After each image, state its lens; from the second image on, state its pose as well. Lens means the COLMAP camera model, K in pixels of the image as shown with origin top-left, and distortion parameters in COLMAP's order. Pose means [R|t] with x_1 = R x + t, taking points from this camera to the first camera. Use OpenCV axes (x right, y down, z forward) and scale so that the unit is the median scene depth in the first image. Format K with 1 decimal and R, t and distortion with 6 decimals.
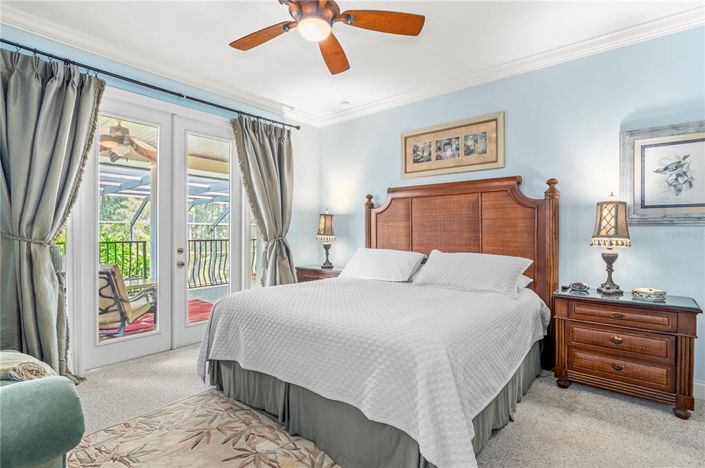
lens RADIAL K [[337.0, 0, 361.4], [0, 337.0, 230.6], [0, 0, 1]] dist [-0.015896, -0.000680]
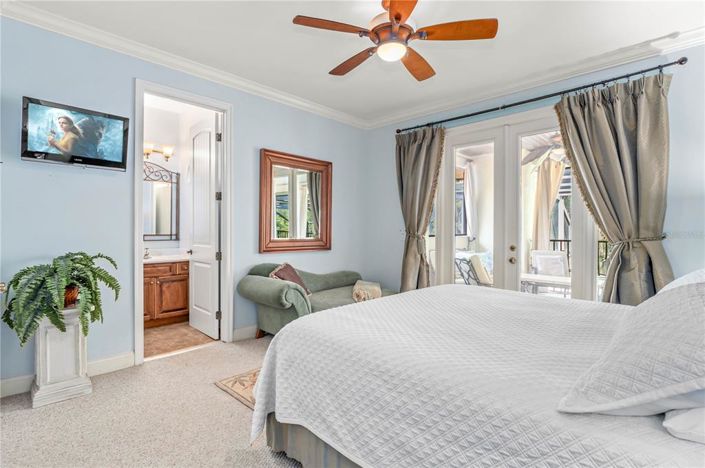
lens RADIAL K [[337.0, 0, 361.4], [0, 337.0, 230.6], [0, 0, 1]] dist [-0.015896, -0.000680]
pose [[-0.066789, -0.003116, -0.997762, 0.584377], [-0.003899, 0.999988, -0.002862, 0.009251], [0.997760, 0.003699, -0.066800, 0.592326]]
